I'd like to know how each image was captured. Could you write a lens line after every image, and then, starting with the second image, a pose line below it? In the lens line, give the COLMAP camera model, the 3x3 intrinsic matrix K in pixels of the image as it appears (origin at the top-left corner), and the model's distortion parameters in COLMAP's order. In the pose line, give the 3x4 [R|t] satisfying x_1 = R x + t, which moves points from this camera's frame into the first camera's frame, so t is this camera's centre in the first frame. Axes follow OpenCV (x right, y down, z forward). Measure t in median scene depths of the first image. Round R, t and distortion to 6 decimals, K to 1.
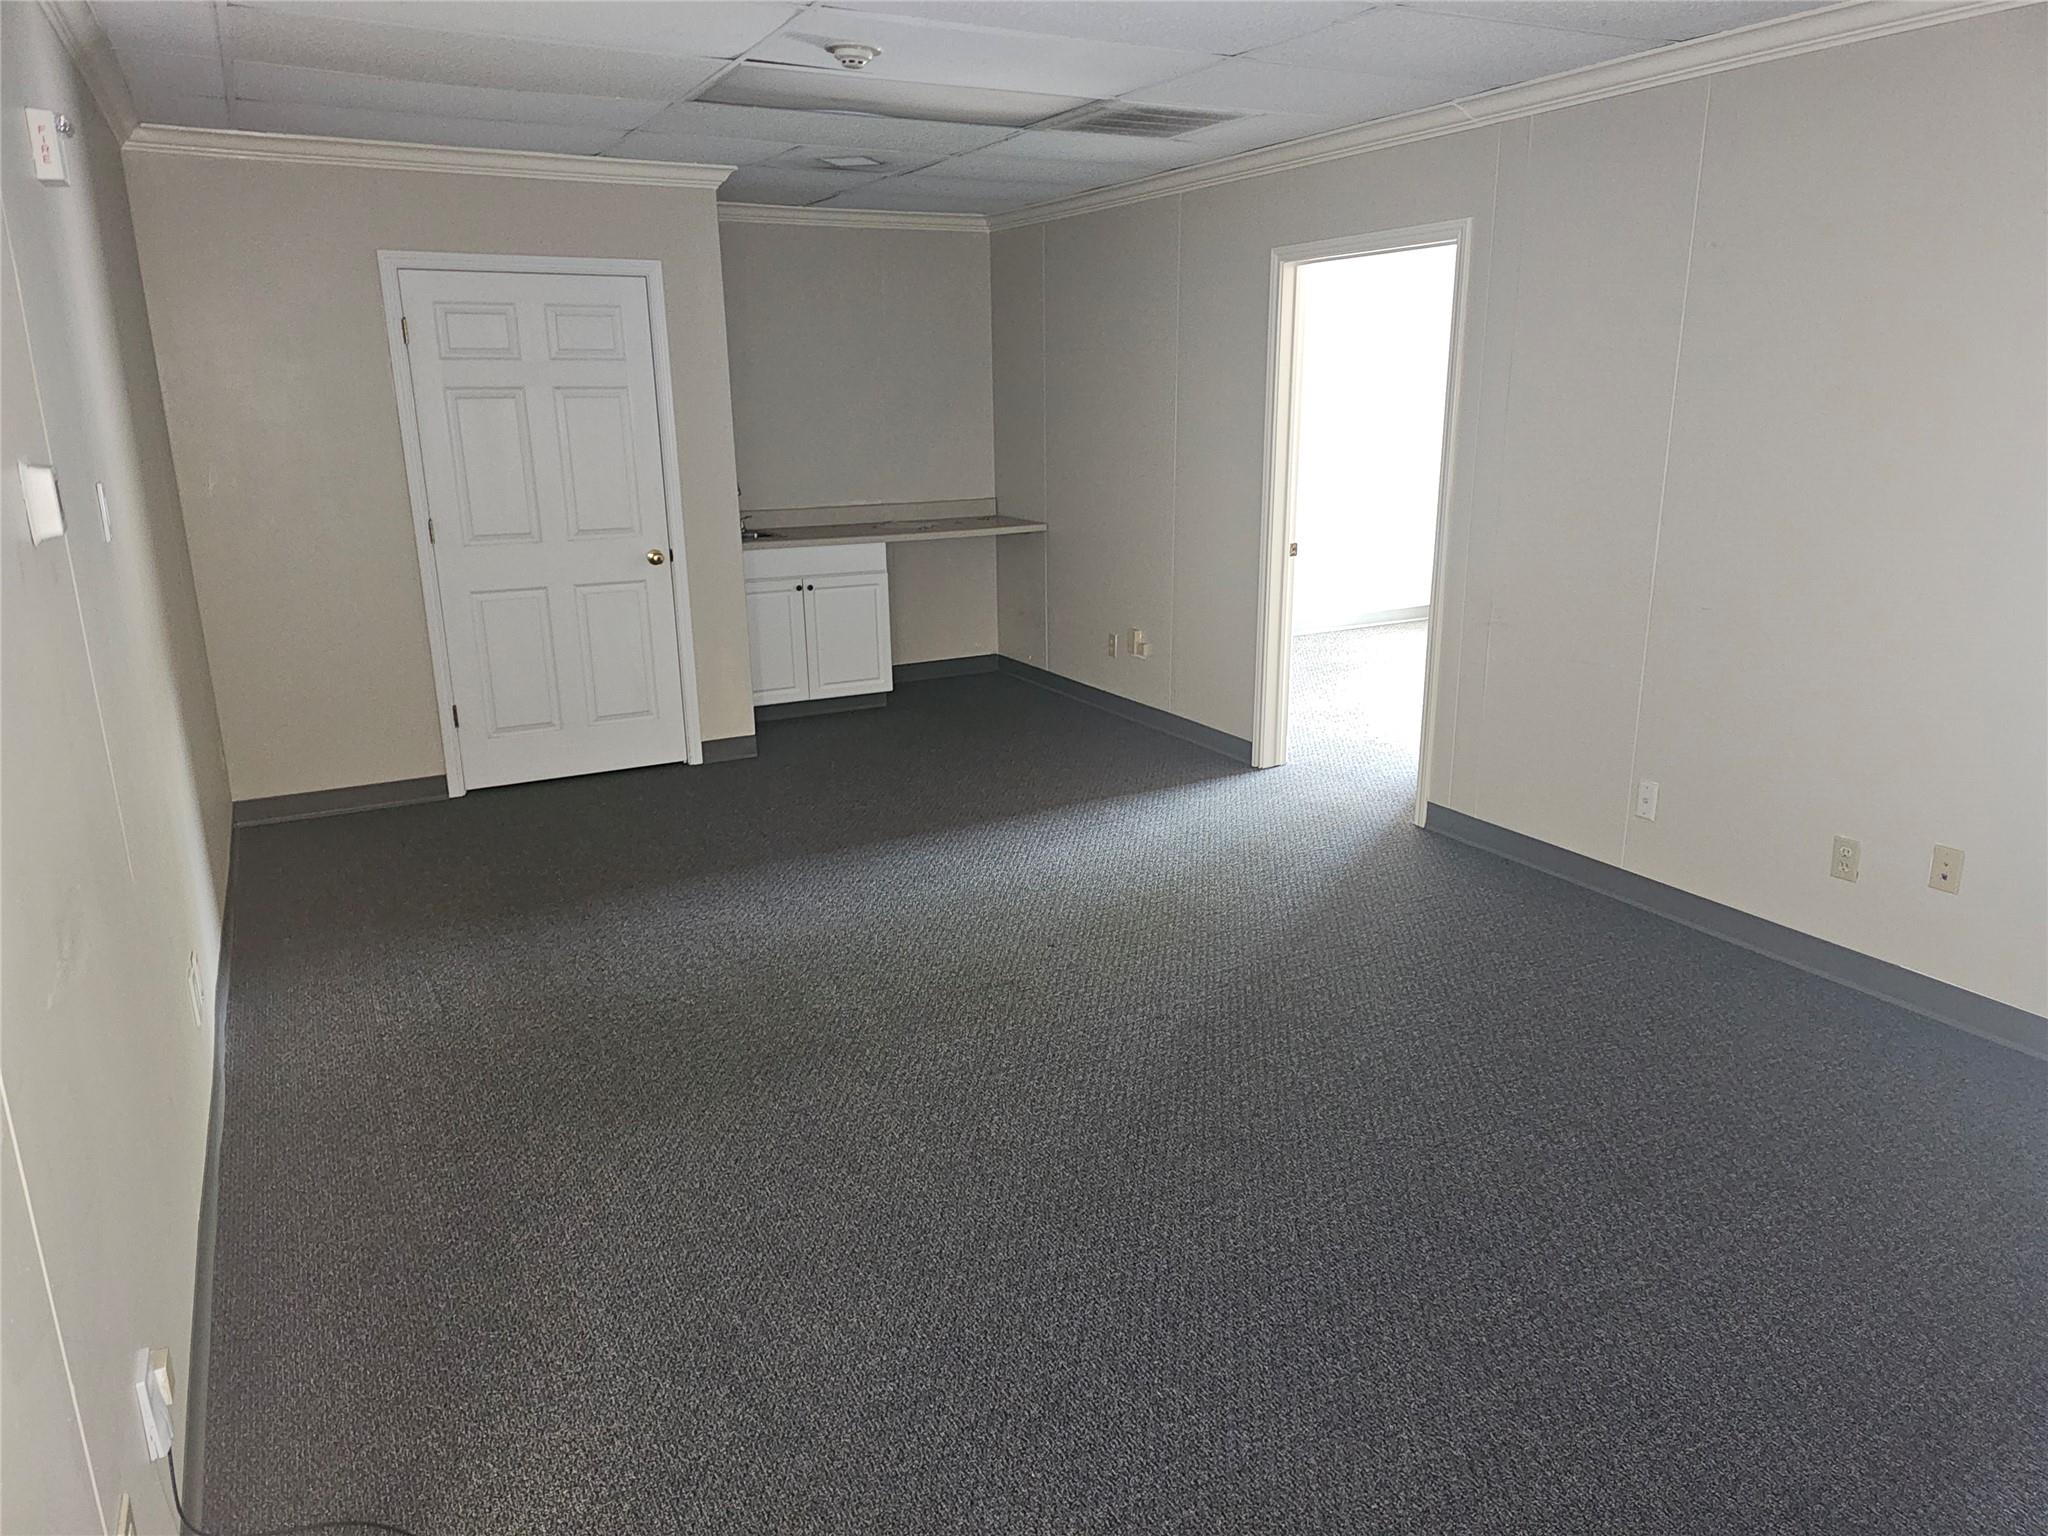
lens RADIAL K [[1375.5, 0, 1024.1], [0, 1375.5, 768.4], [0, 0, 1]] dist [0.001028, 0.000072]
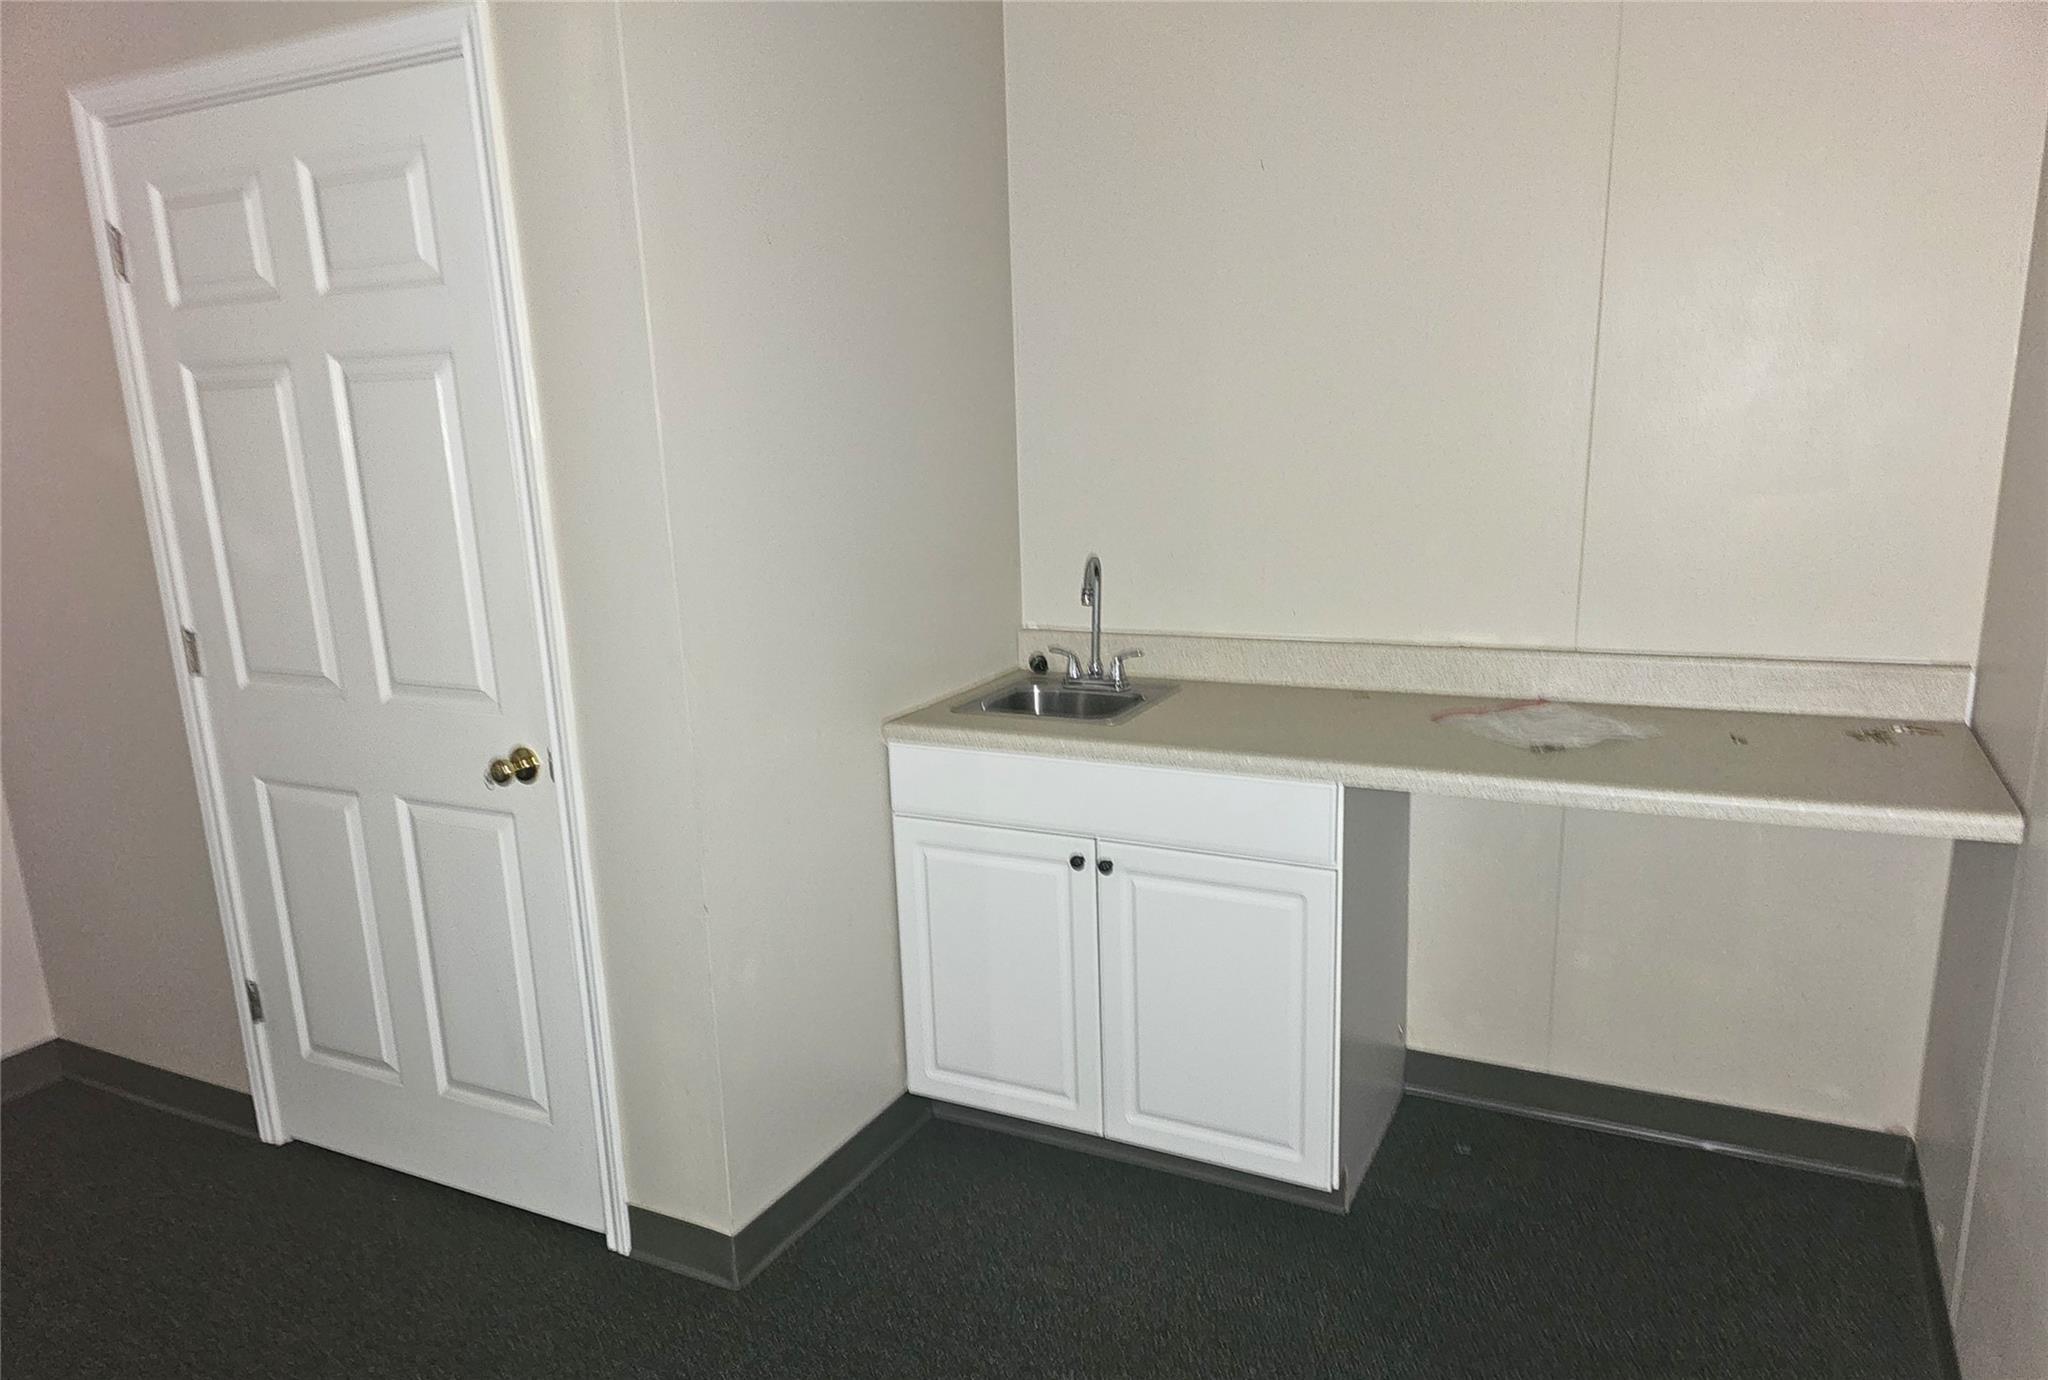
lens RADIAL K [[1382.4, 0, 1027.3], [0, 1382.4, 697.0], [0, 0, 1]] dist [0.002873, 0.000524]
pose [[0.570059, 0.157708, -0.806326, 0.128601], [-0.190278, 0.980065, 0.057166, -0.194943], [0.799267, 0.120838, 0.588703, 0.760826]]
